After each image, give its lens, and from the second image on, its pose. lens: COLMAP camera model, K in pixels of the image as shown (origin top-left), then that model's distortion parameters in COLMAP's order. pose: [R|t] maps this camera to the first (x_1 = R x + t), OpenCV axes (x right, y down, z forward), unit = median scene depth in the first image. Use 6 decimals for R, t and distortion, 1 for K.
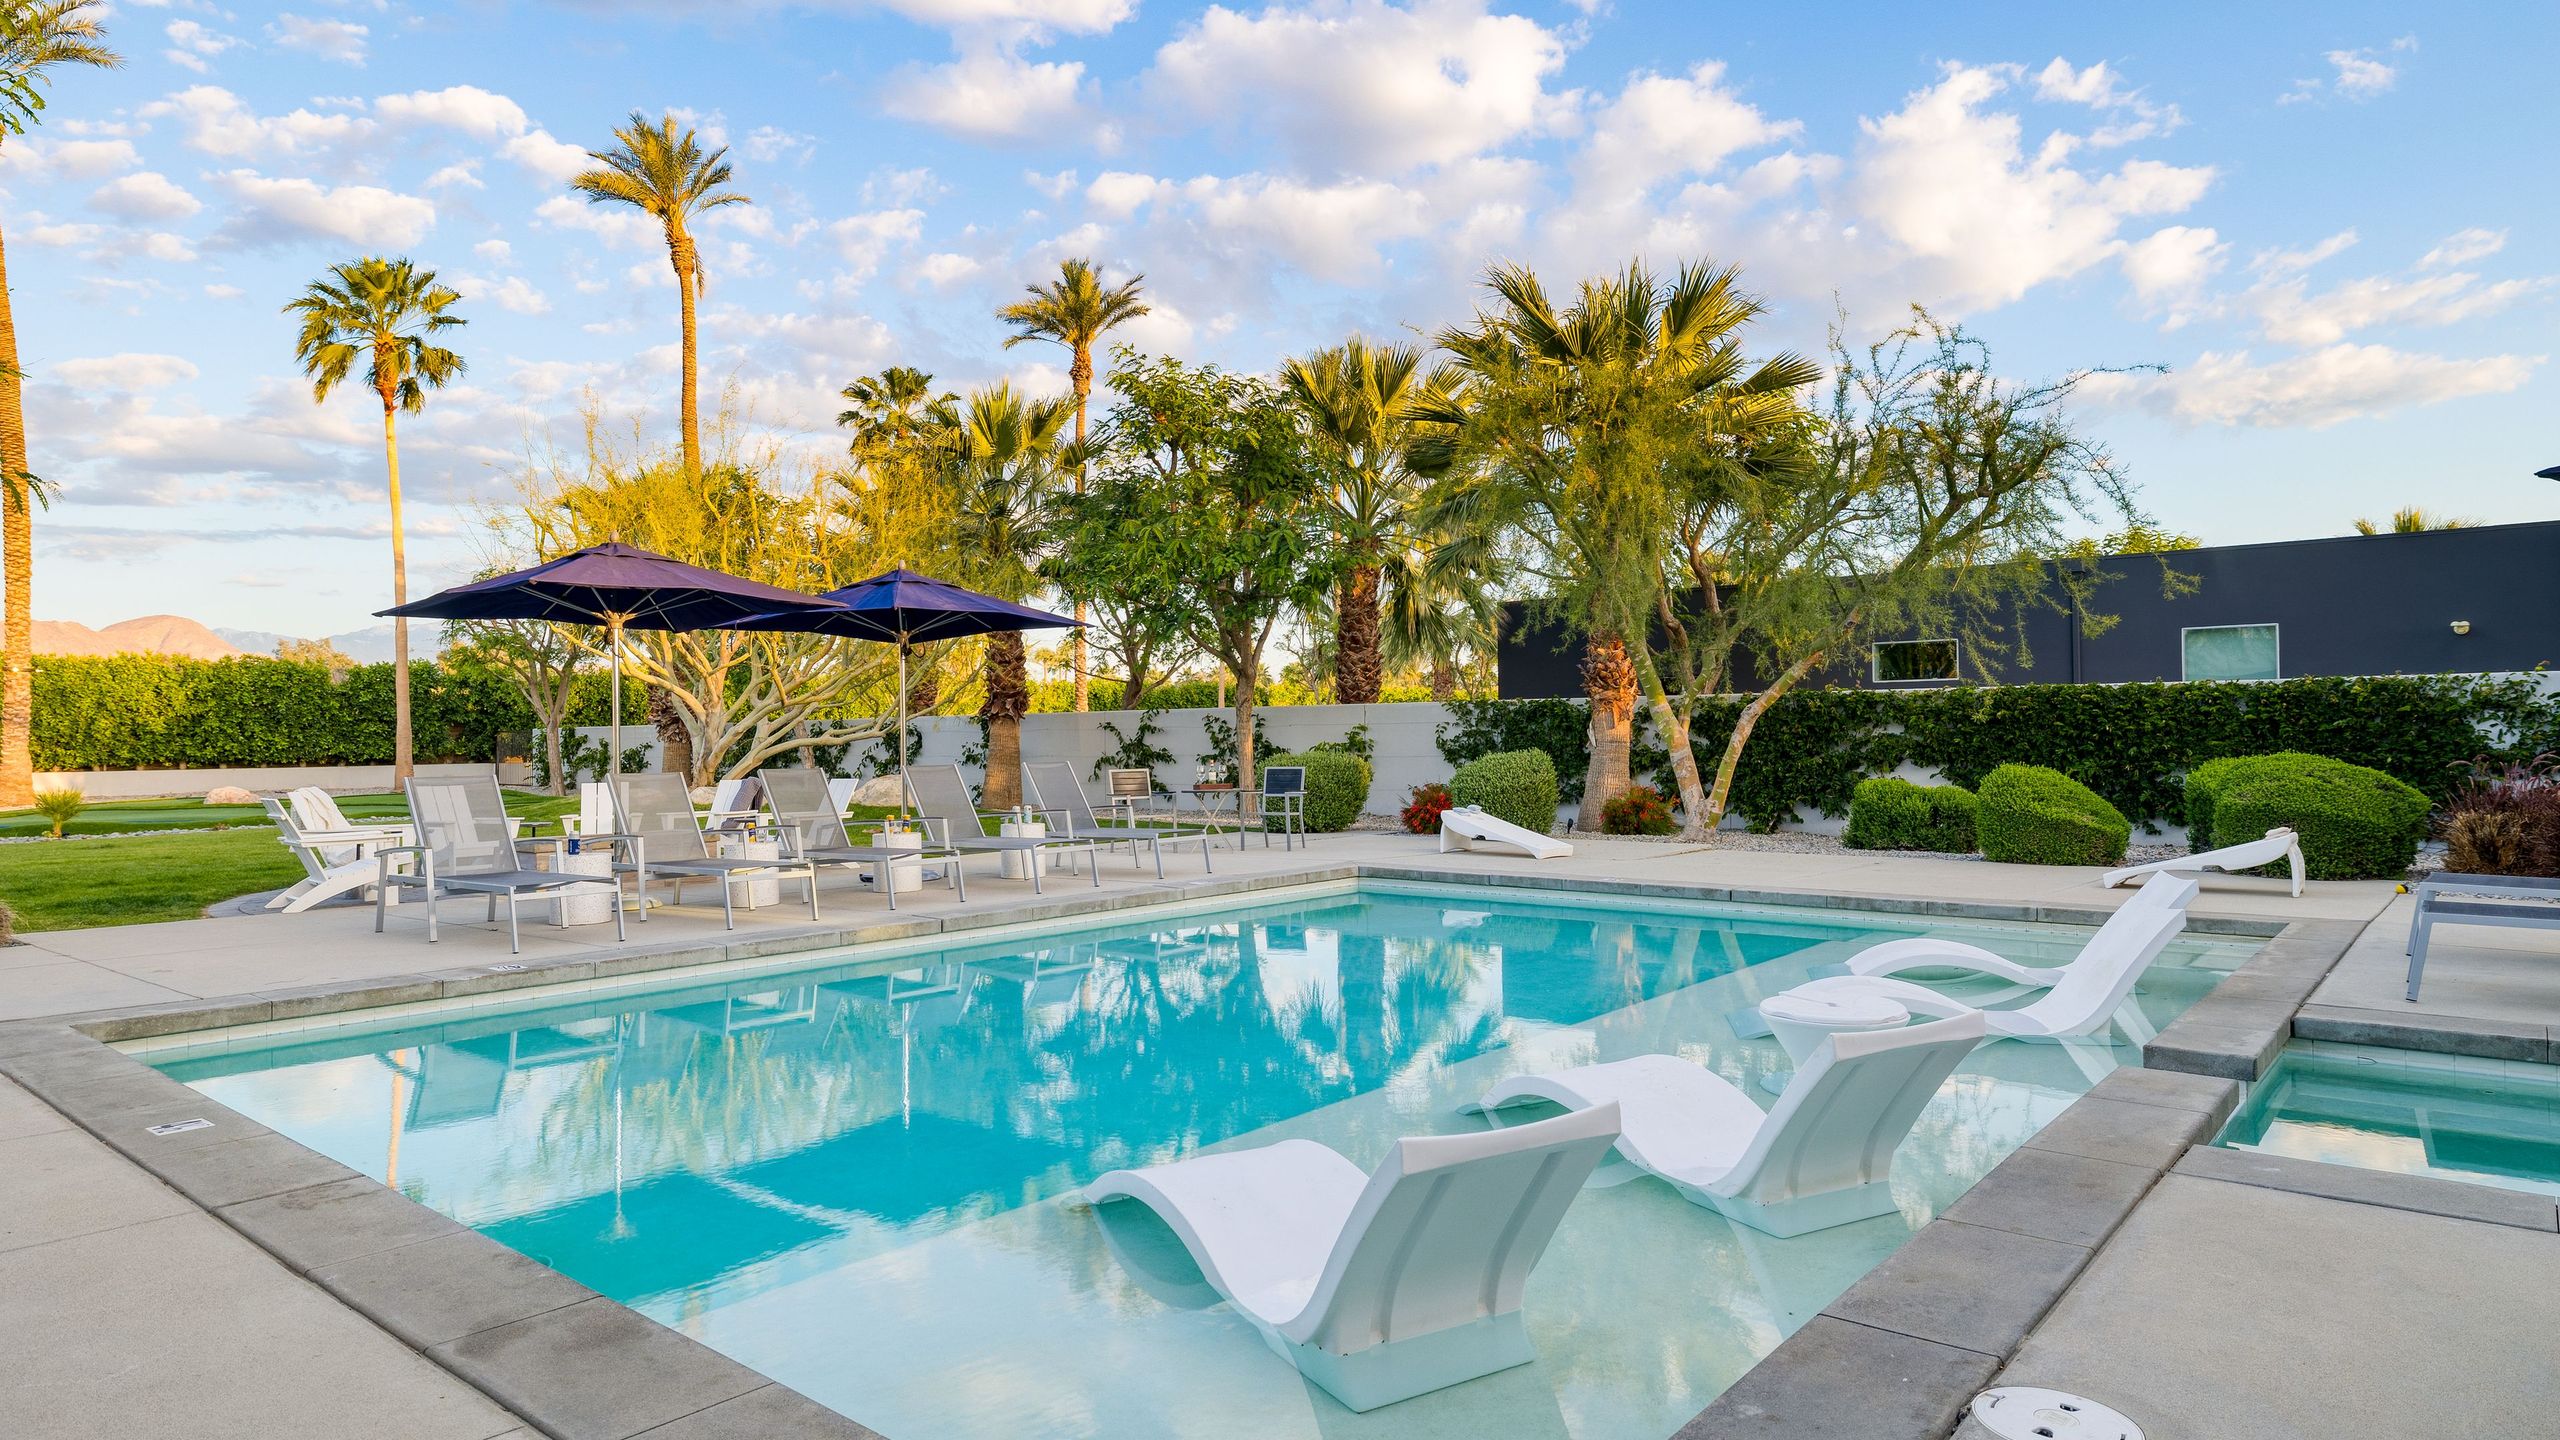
lens RADIAL K [[1474.3, 0, 1290.2], [0, 1474.3, 729.9], [0, 0, 1]] dist [0.000110, -0.000321]
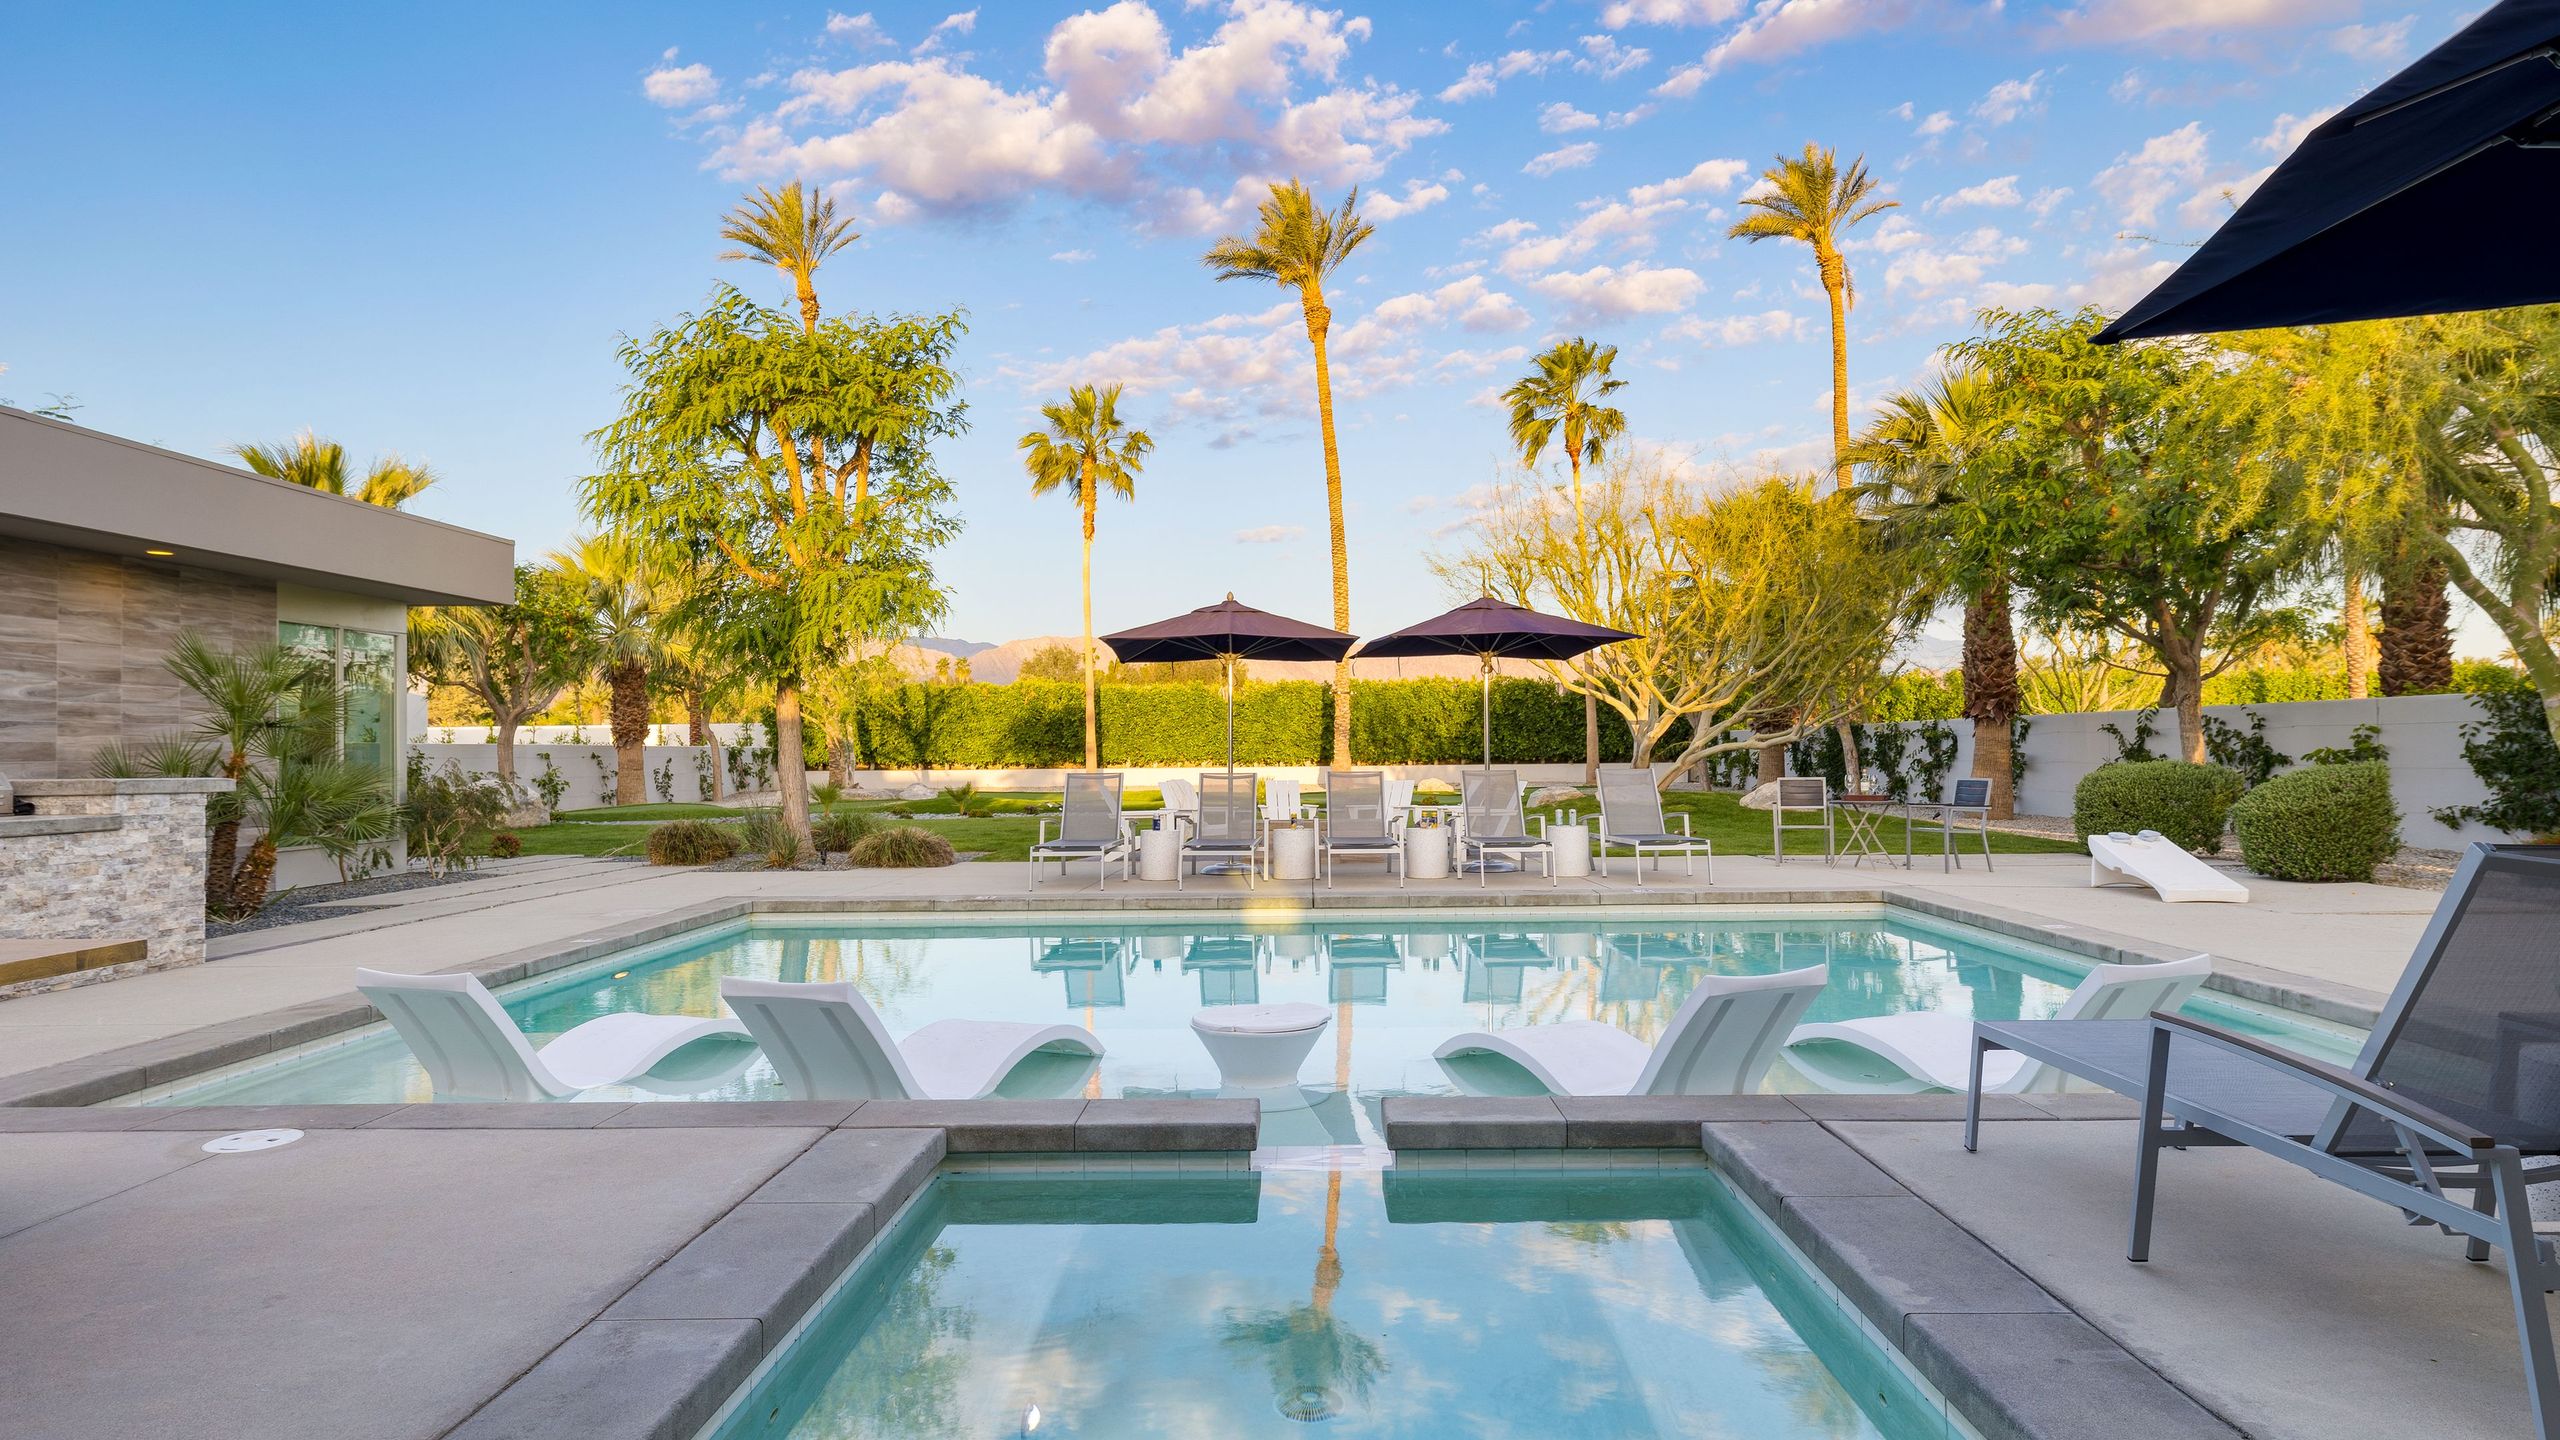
lens RADIAL K [[1489.8, 0, 1284.3], [0, 1489.8, 731.4], [0, 0, 1]] dist [0.005162, 0.000502]
pose [[0.630217, -0.005439, -0.776400, 0.375688], [0.006469, 0.999978, -0.001753, -0.003312], [0.776392, -0.003918, 0.630238, 0.112187]]
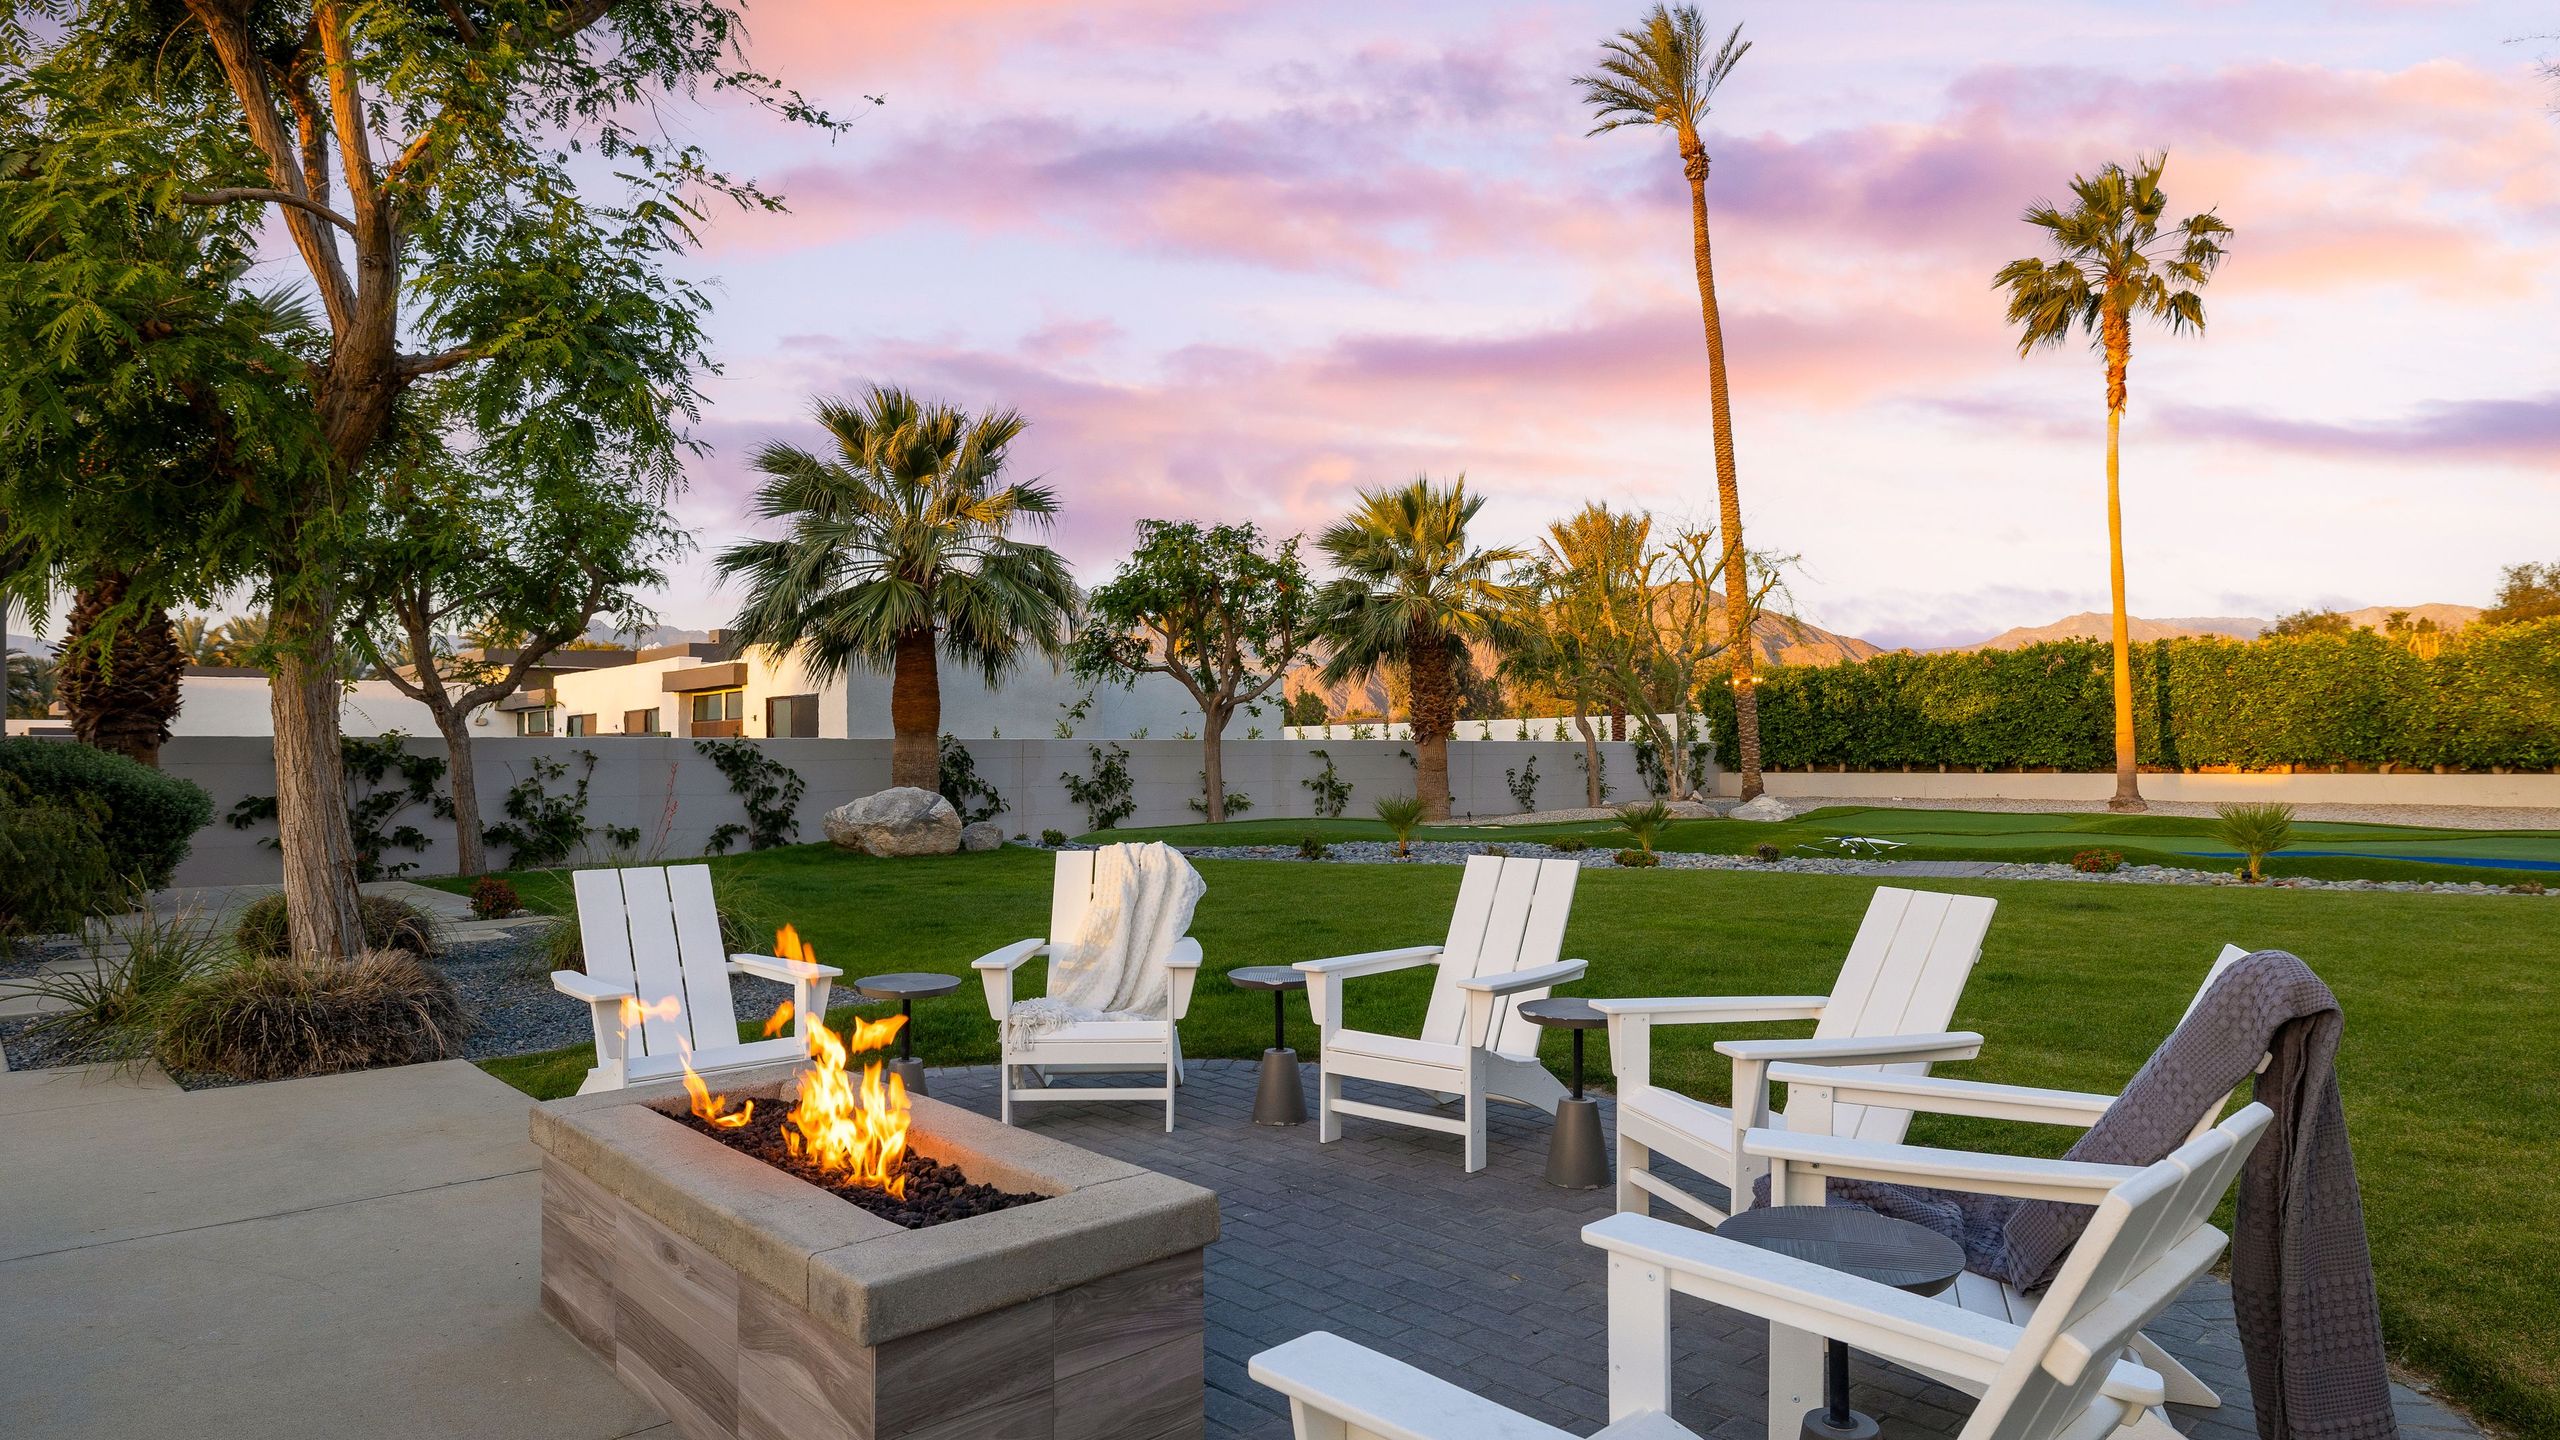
lens RADIAL K [[1455.2, 0, 1283.2], [0, 1455.2, 726.7], [0, 0, 1]] dist [0.003633, -0.000155]
pose [[-0.120554, -0.009402, -0.992662, -0.144857], [0.014081, 0.999838, -0.011180, 0.006642], [0.992607, -0.015326, -0.120402, 0.739957]]
